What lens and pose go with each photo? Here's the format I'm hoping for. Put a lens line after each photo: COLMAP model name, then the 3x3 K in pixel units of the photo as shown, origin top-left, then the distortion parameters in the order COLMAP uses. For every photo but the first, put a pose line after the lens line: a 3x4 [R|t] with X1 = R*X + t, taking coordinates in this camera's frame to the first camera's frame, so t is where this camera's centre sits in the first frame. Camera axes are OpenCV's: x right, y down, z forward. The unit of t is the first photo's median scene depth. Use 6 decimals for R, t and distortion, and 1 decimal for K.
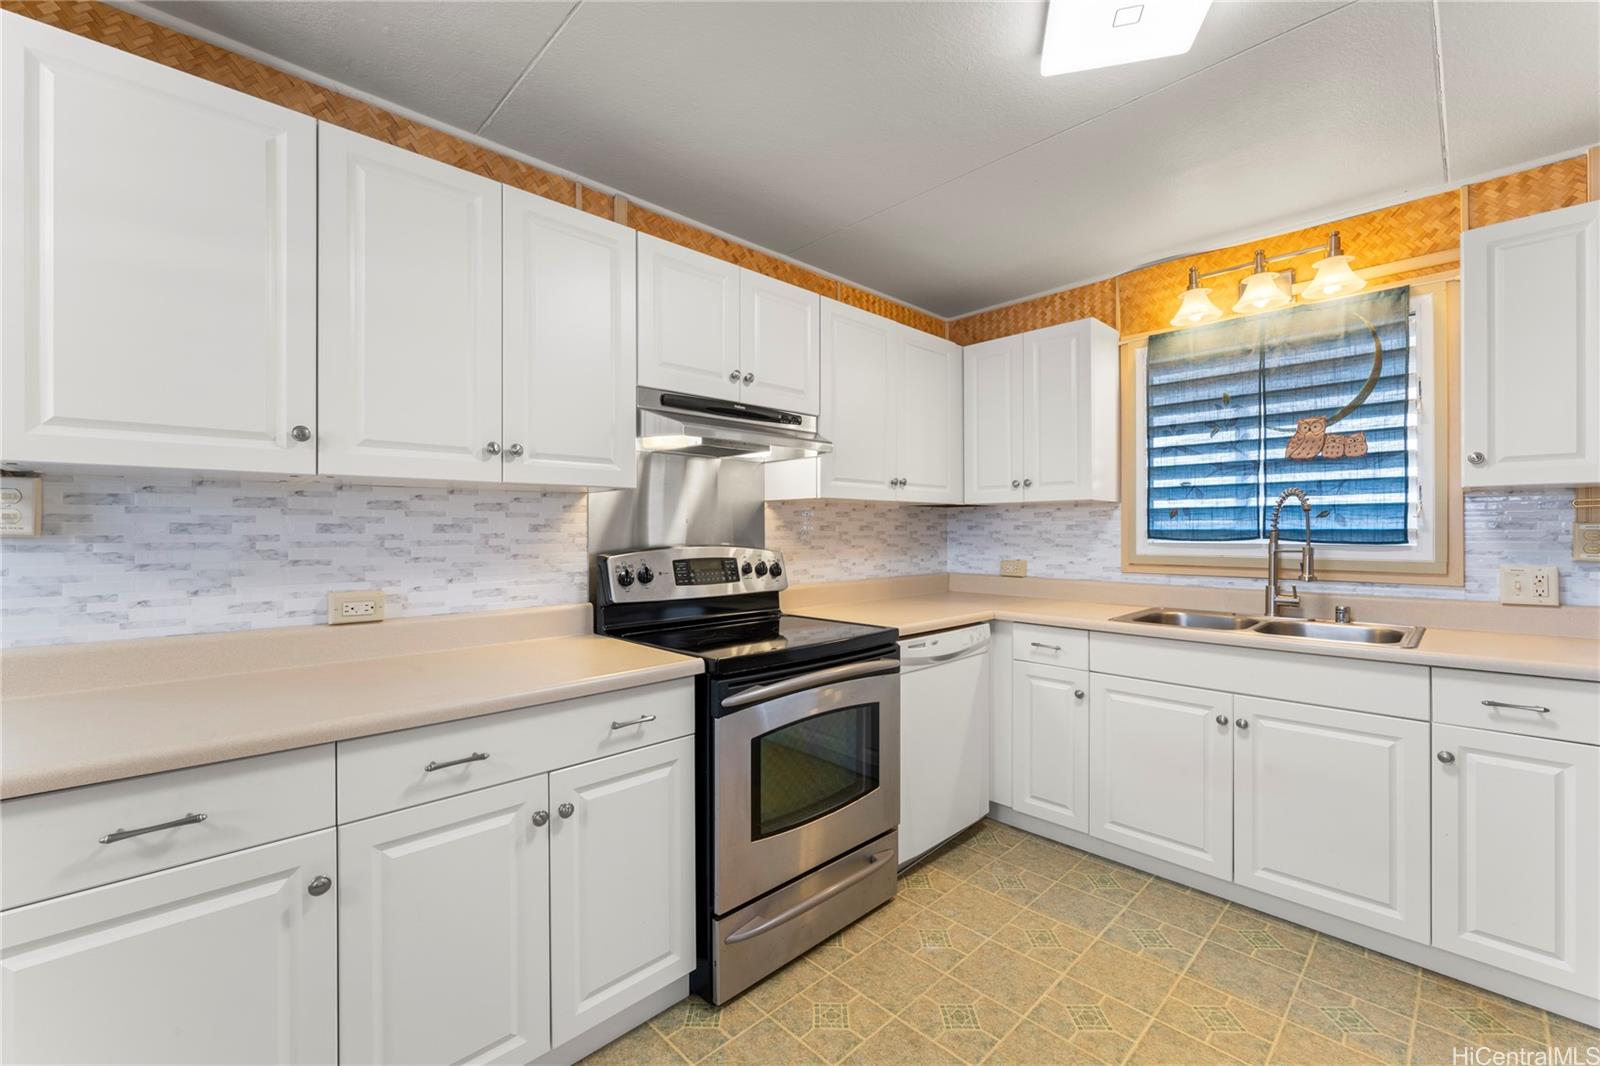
lens RADIAL K [[642.8, 0, 801.0], [0, 642.8, 531.1], [0, 0, 1]] dist [-0.006313, 0.000279]
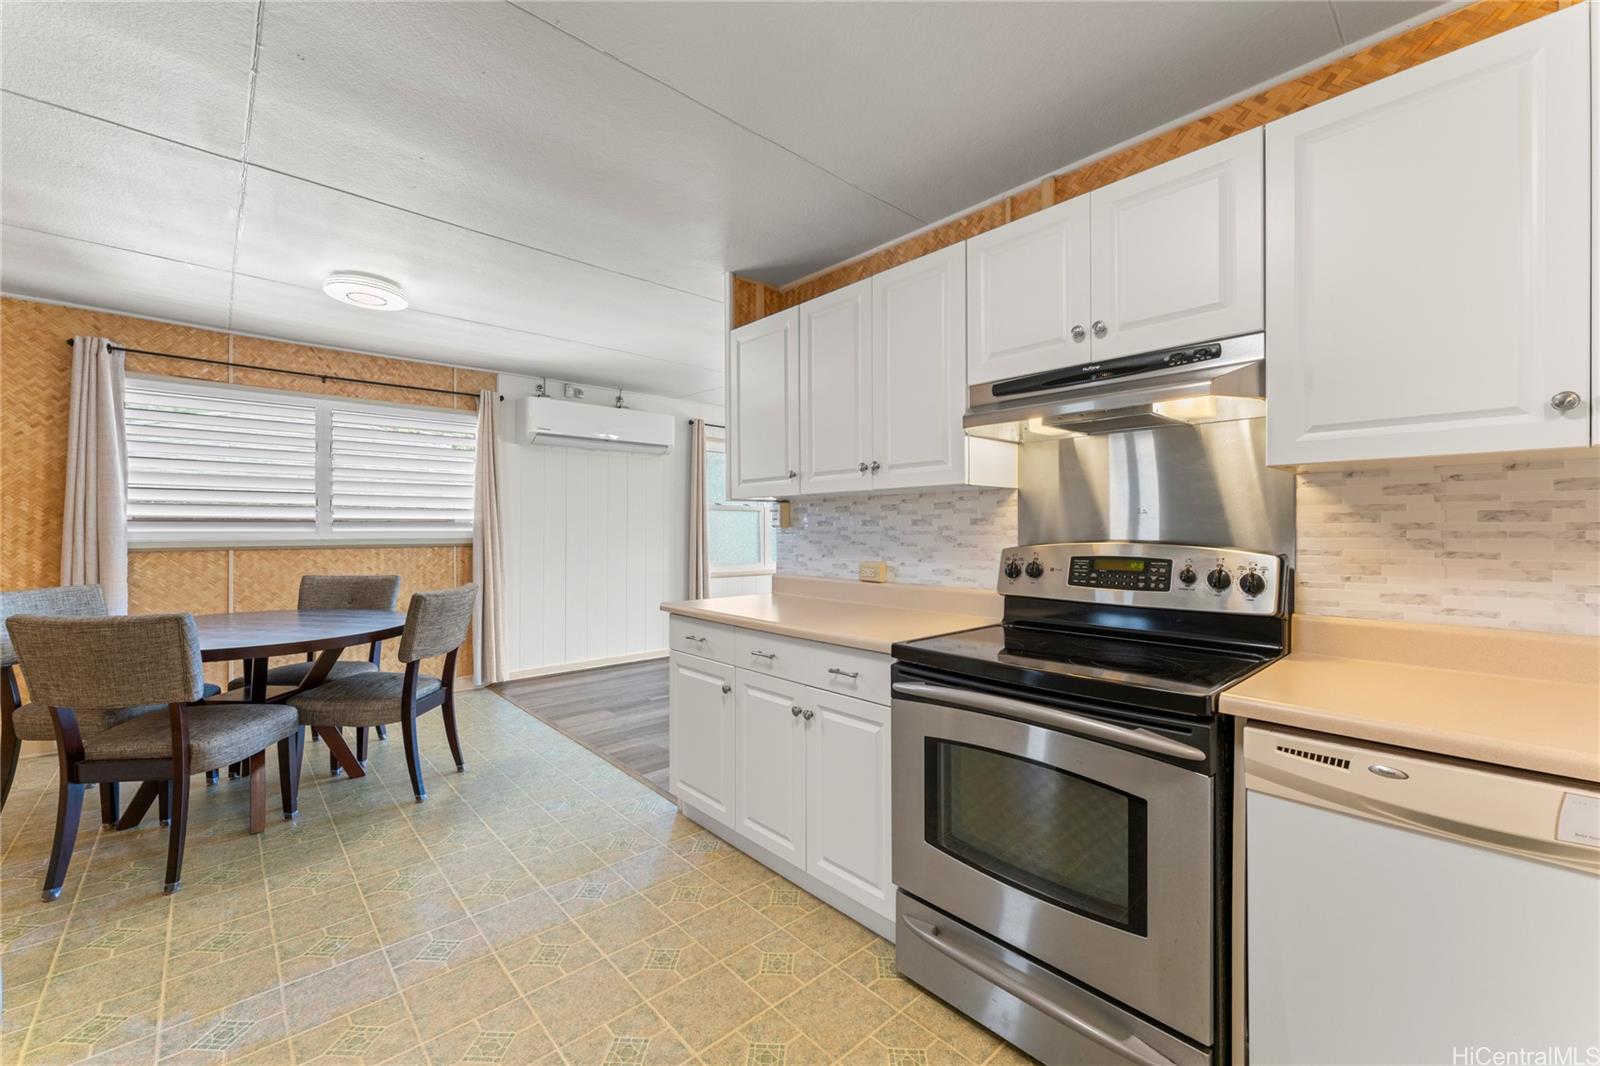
lens RADIAL K [[642.8, 0, 821.7], [0, 642.8, 530.2], [0, 0, 1]] dist [-0.006313, 0.000279]
pose [[0.000502, 0.010104, -0.999949, 0.710949], [0.007345, 0.999922, 0.010107, -0.002605], [0.999973, -0.007350, 0.000428, 0.669236]]
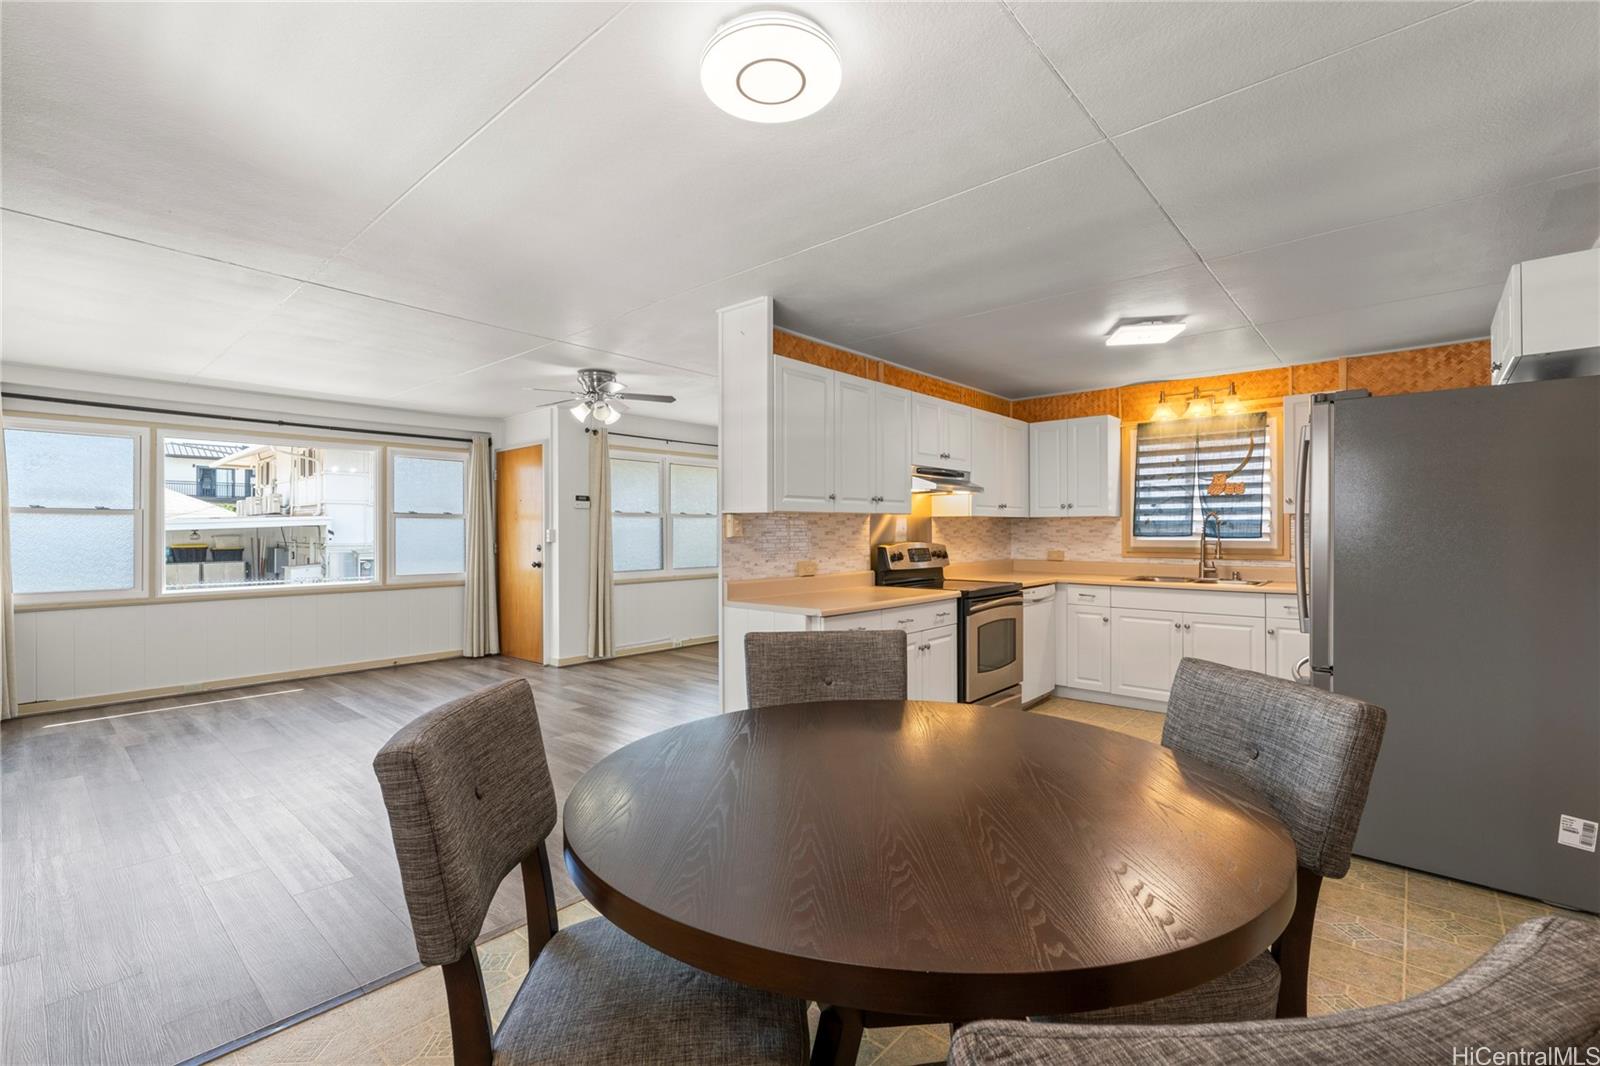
lens RADIAL K [[646.8, 0, 816.2], [0, 646.8, 530.8], [0, 0, 1]] dist [-0.005961, 0.000049]
pose [[0.997208, -0.000646, 0.074666, -0.636437], [0.000683, 1.000000, -0.000471, -0.009256], [-0.074666, 0.000521, 0.997208, -0.952597]]
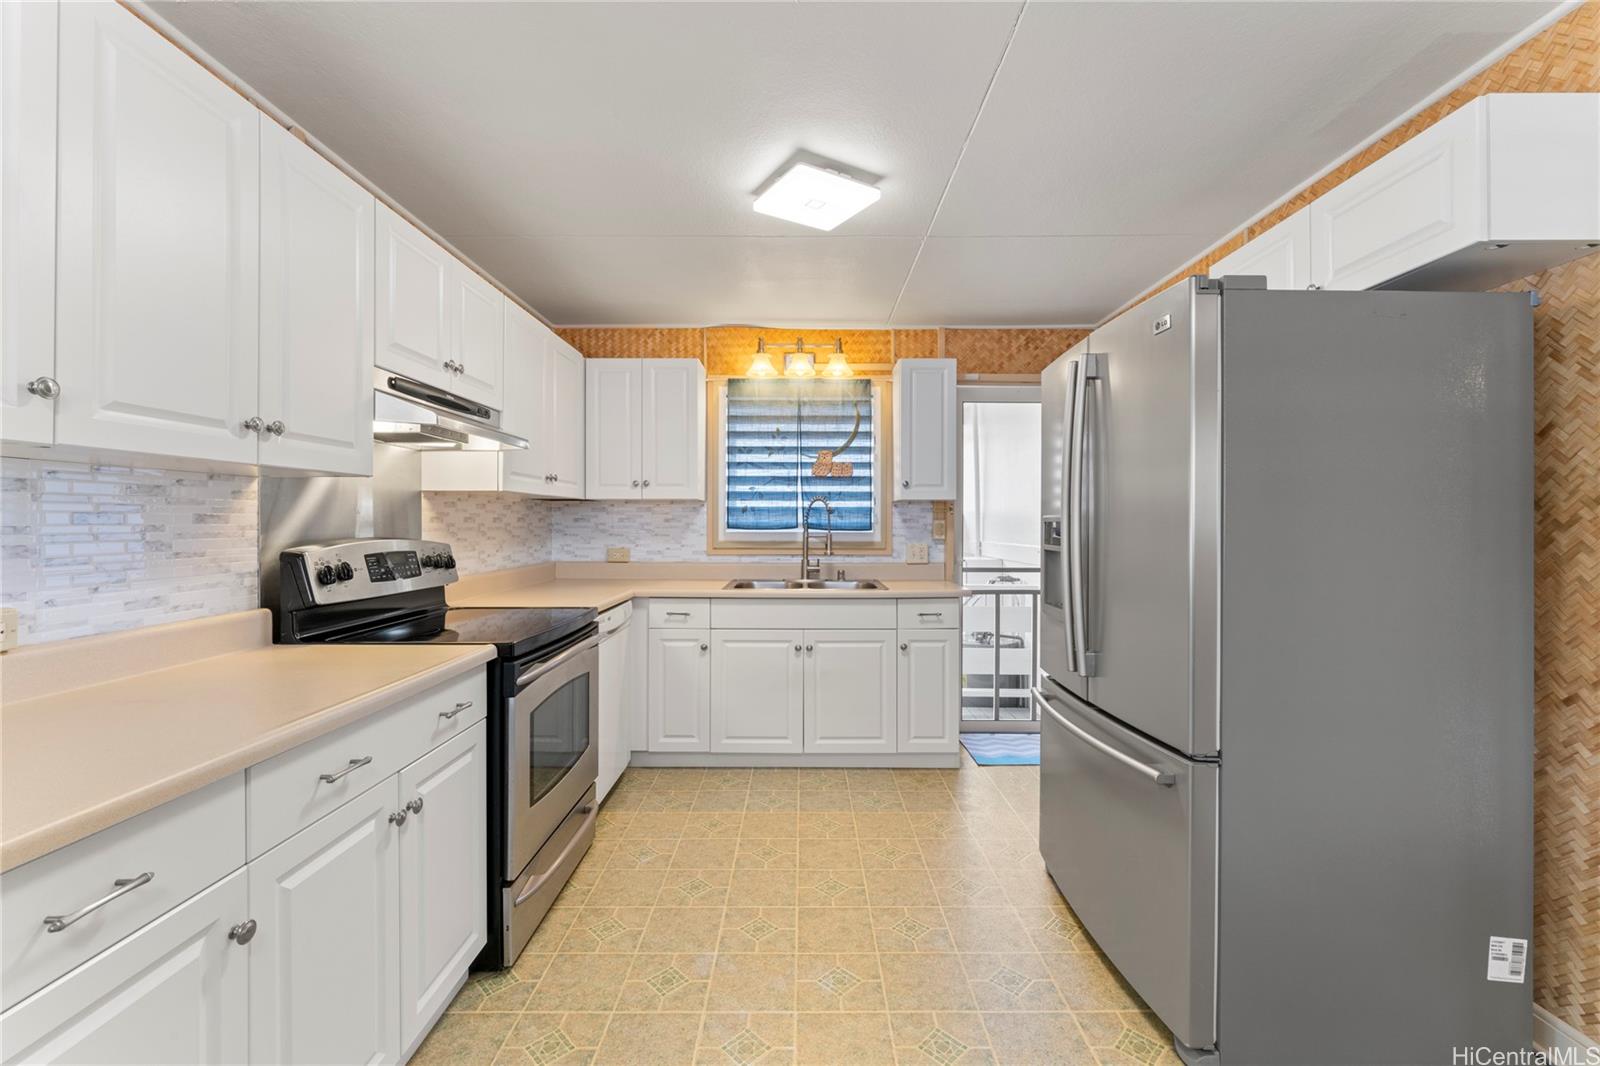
lens RADIAL K [[642.8, 0, 784.9], [0, 642.8, 522.5], [0, 0, 1]] dist [-0.006313, 0.000279]
pose [[0.714113, 0.002789, 0.700025, -0.420051], [-0.002703, 0.999996, -0.001227, -0.000679], [-0.700025, -0.001016, 0.714117, -0.064594]]
